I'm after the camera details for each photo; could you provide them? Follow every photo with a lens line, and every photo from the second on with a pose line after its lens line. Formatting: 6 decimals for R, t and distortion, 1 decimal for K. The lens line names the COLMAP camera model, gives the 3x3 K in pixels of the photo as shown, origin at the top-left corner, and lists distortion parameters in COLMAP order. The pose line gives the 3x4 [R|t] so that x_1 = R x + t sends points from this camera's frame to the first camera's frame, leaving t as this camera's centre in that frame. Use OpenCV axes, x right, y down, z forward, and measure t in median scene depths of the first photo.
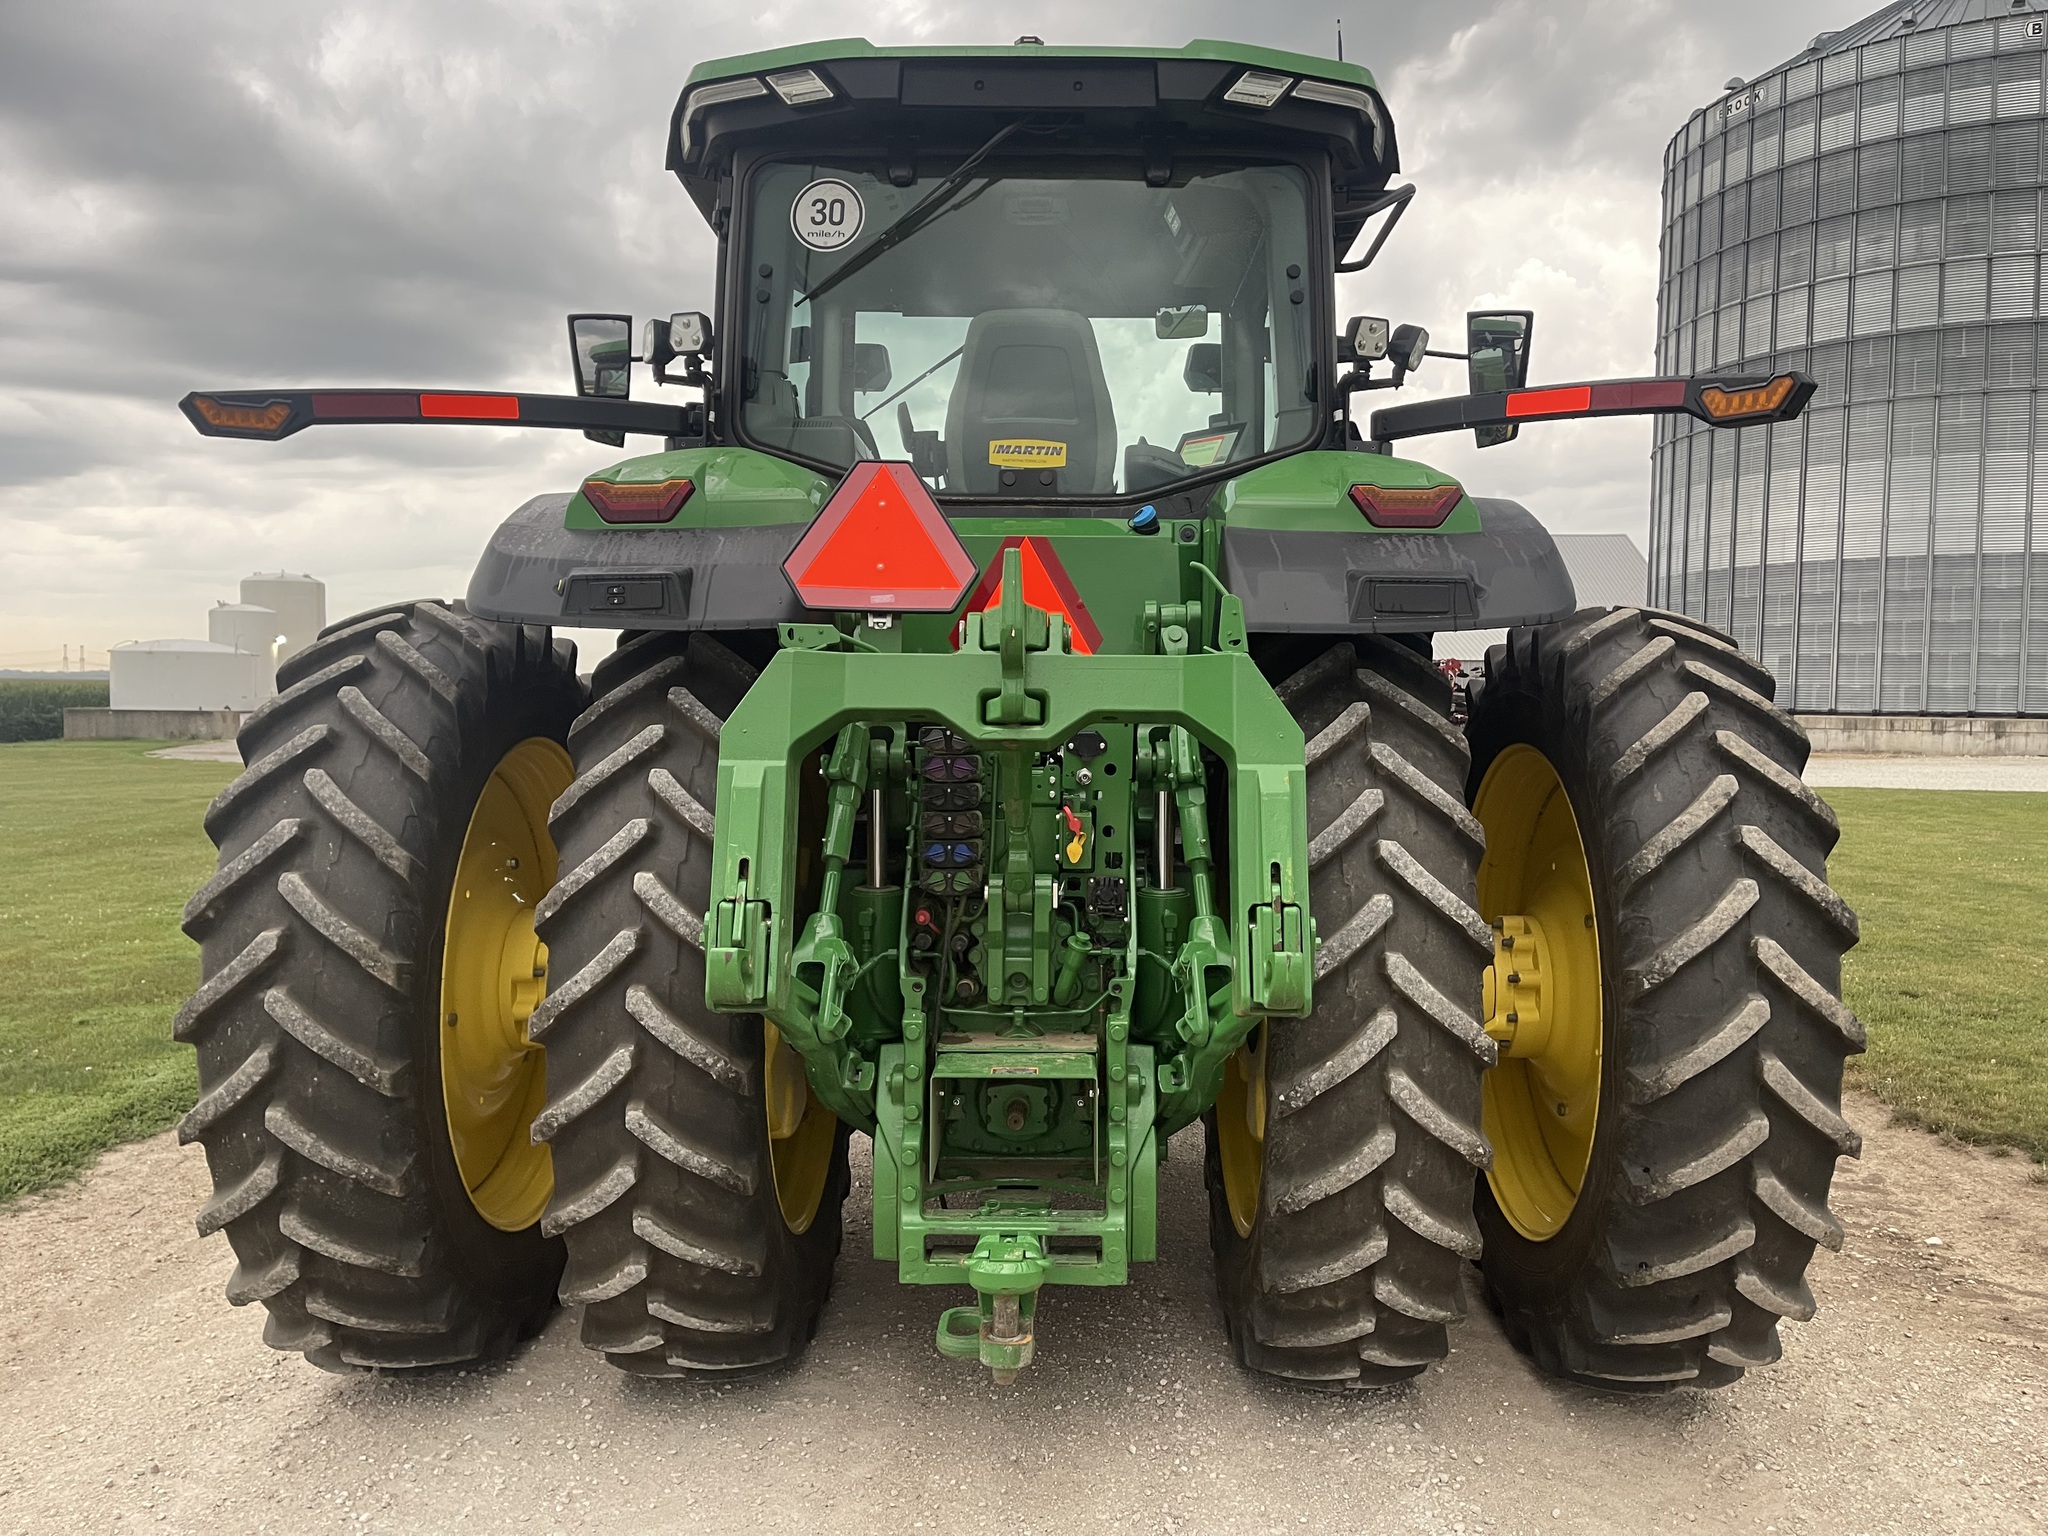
lens RADIAL K [[1648.3, 0, 1025.3], [0, 1648.3, 775.5], [0, 0, 1]] dist [0.097352, -0.141625]
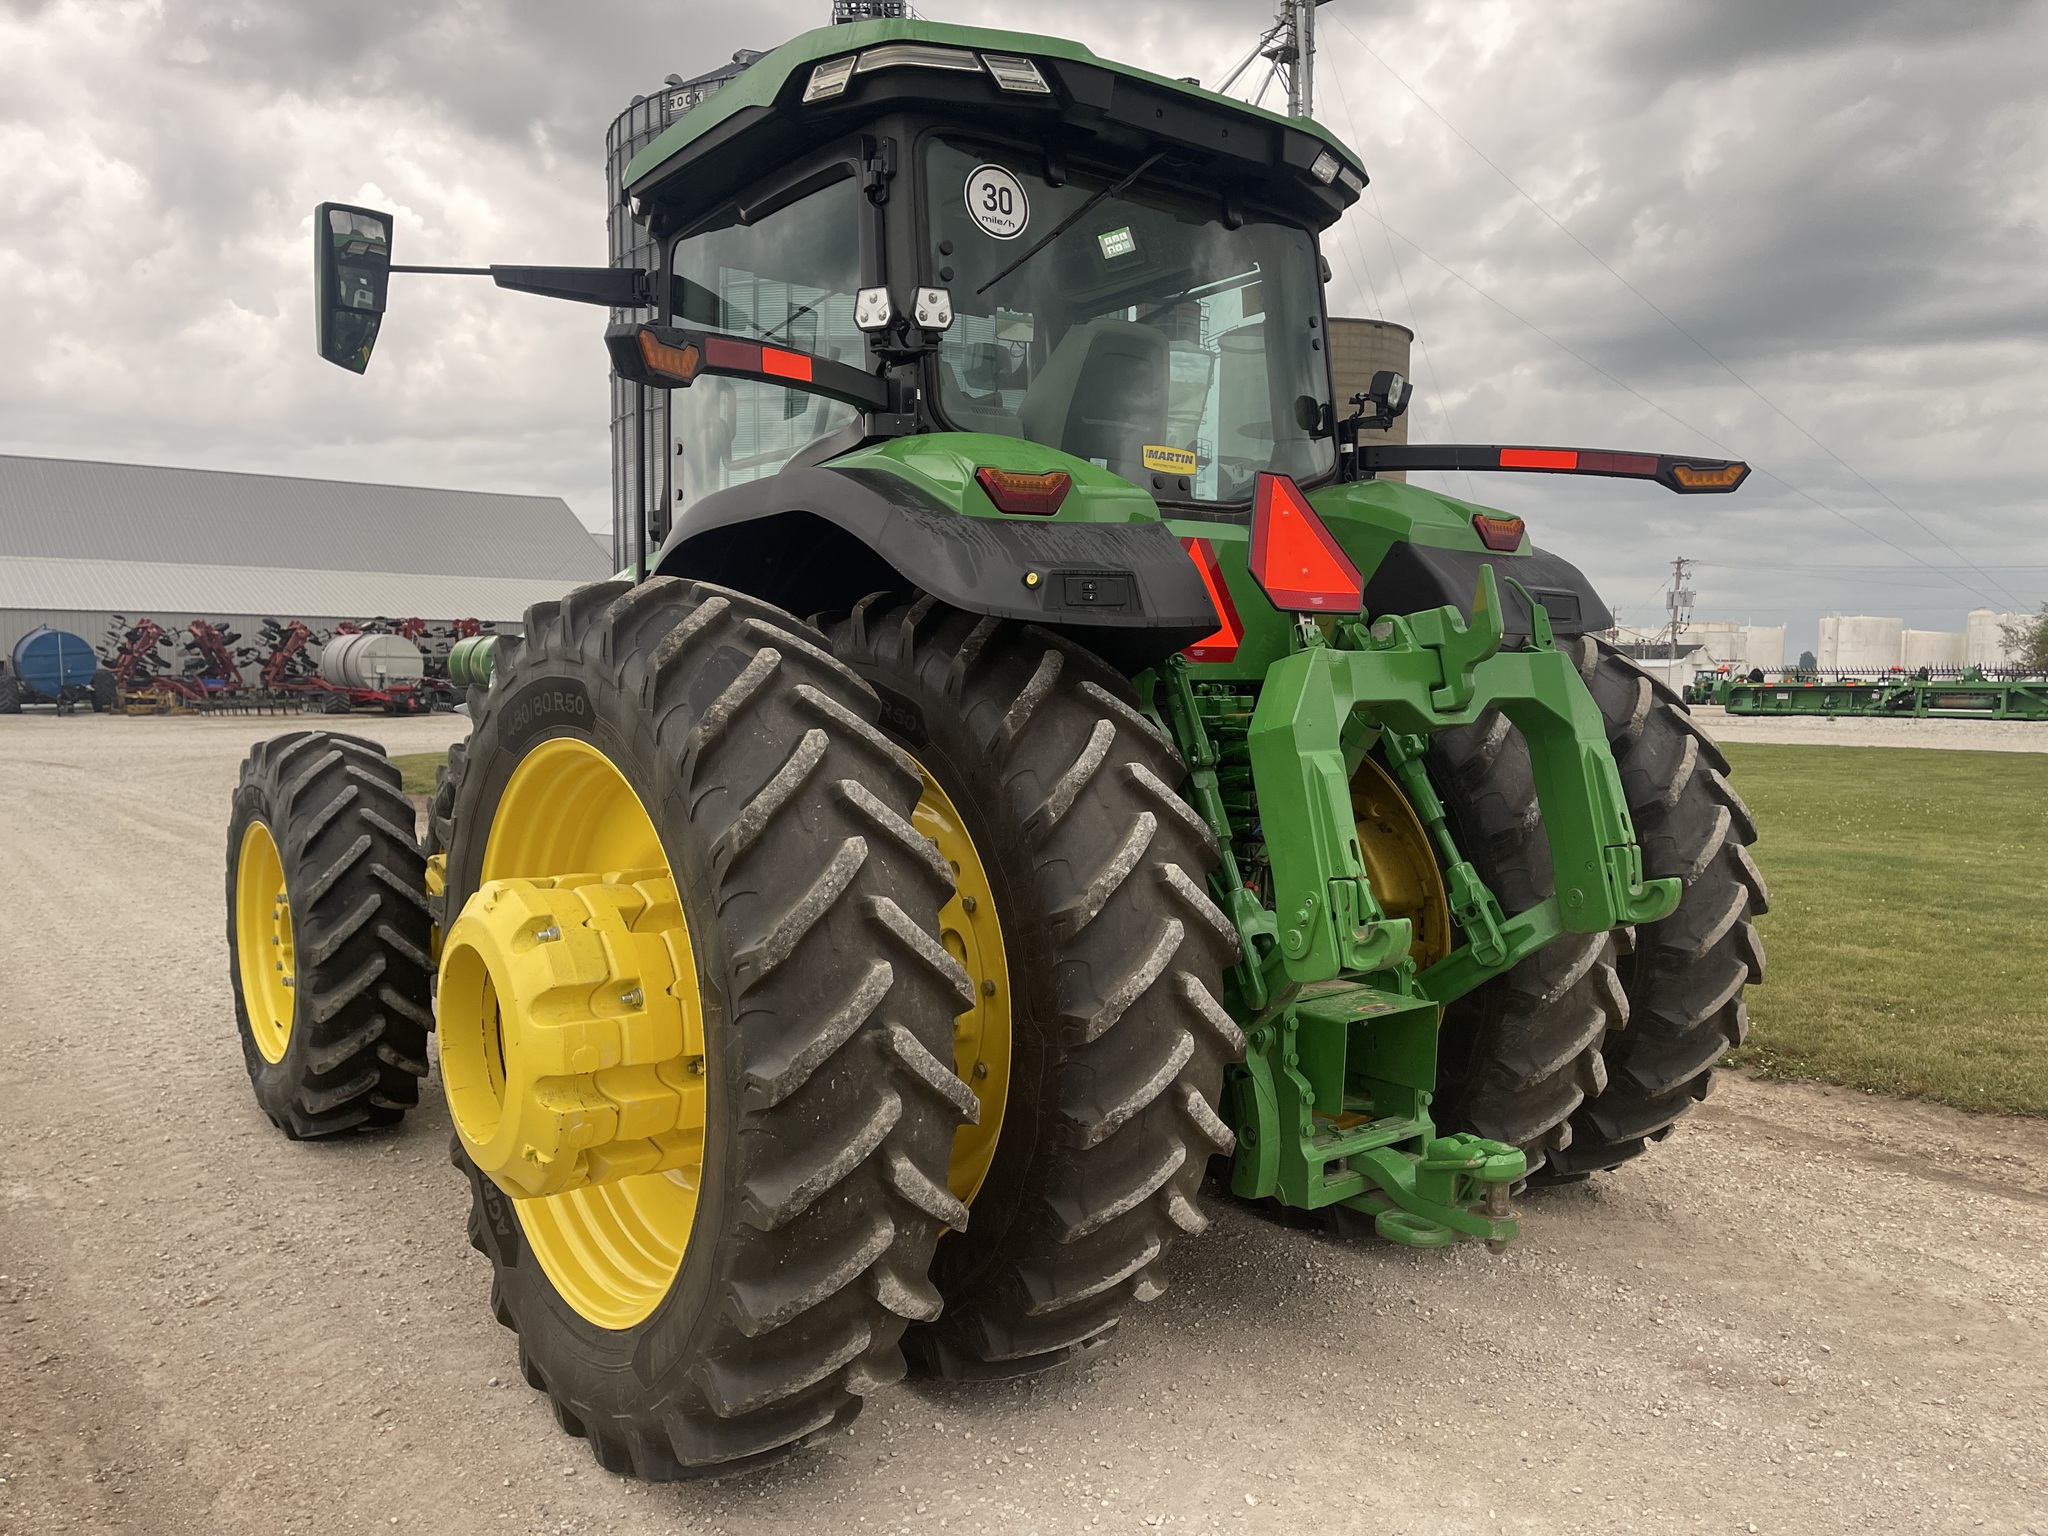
lens RADIAL K [[1665.7, 0, 1024.0], [0, 1665.7, 768.0], [0, 0, 1]] dist [0.083249, -0.095270]
pose [[0.750430, -0.046911, 0.659284, -0.896621], [0.030802, 0.998876, 0.036015, -0.037027], [-0.660232, -0.006719, 0.751031, 0.260347]]
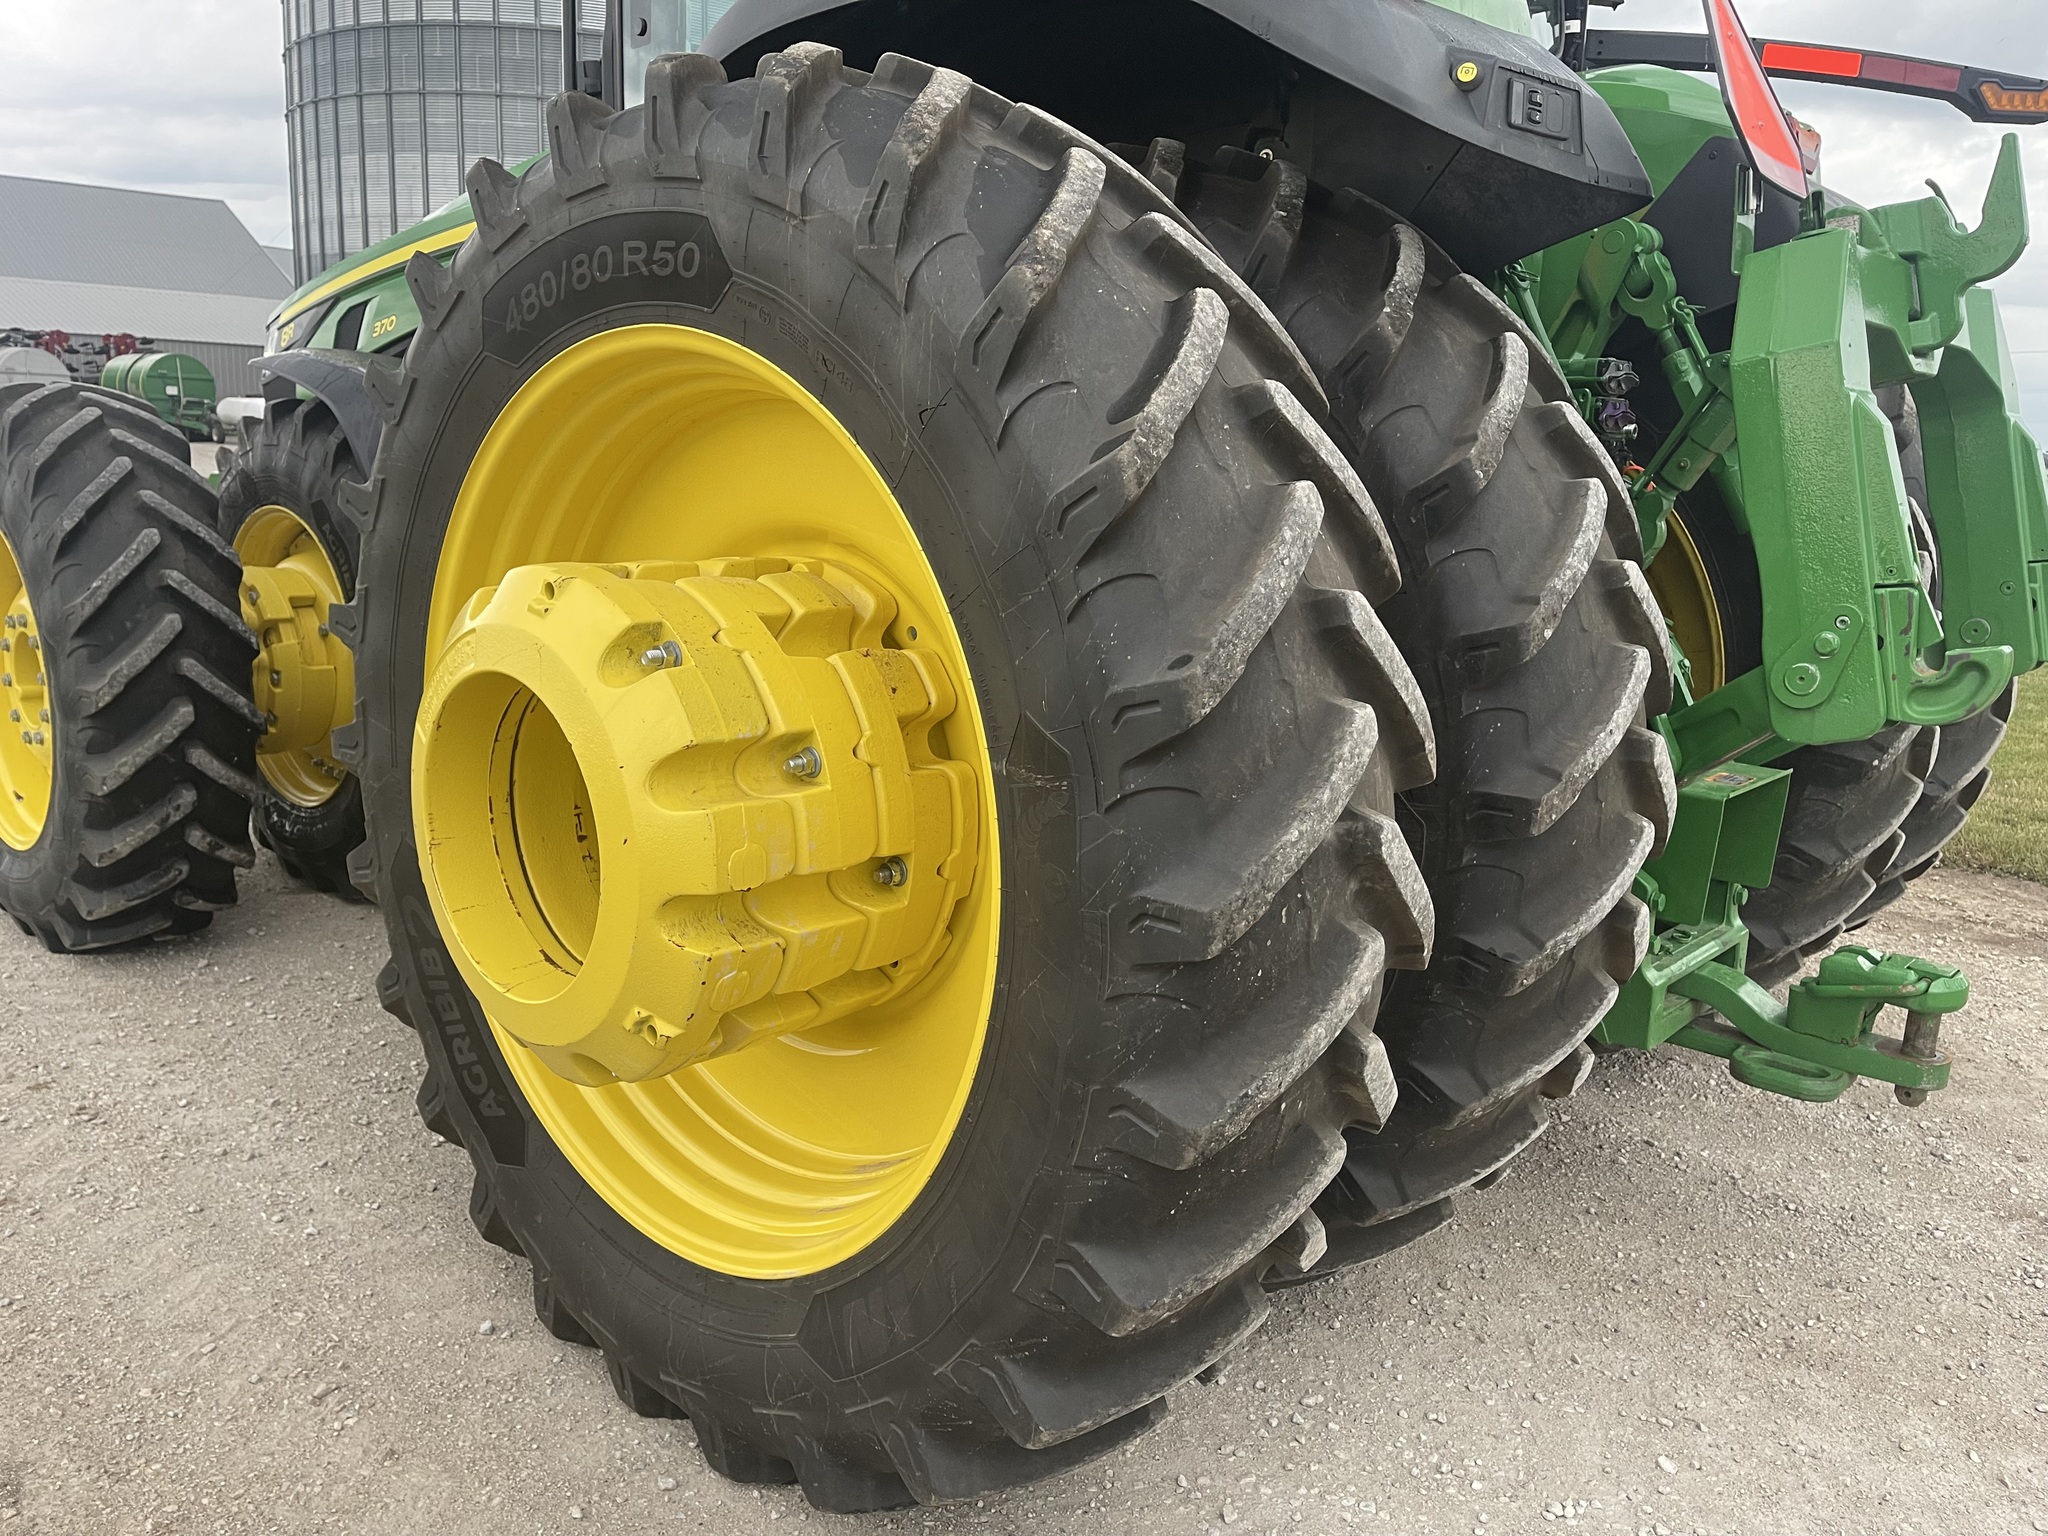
lens RADIAL K [[1648.3, 0, 1025.3], [0, 1648.3, 775.5], [0, 0, 1]] dist [0.097352, -0.141625]
pose [[0.625413, -0.140965, 0.767455, -0.828425], [-0.001115, 0.983384, 0.181535, 0.021287], [-0.780293, -0.114390, 0.614864, 0.706015]]
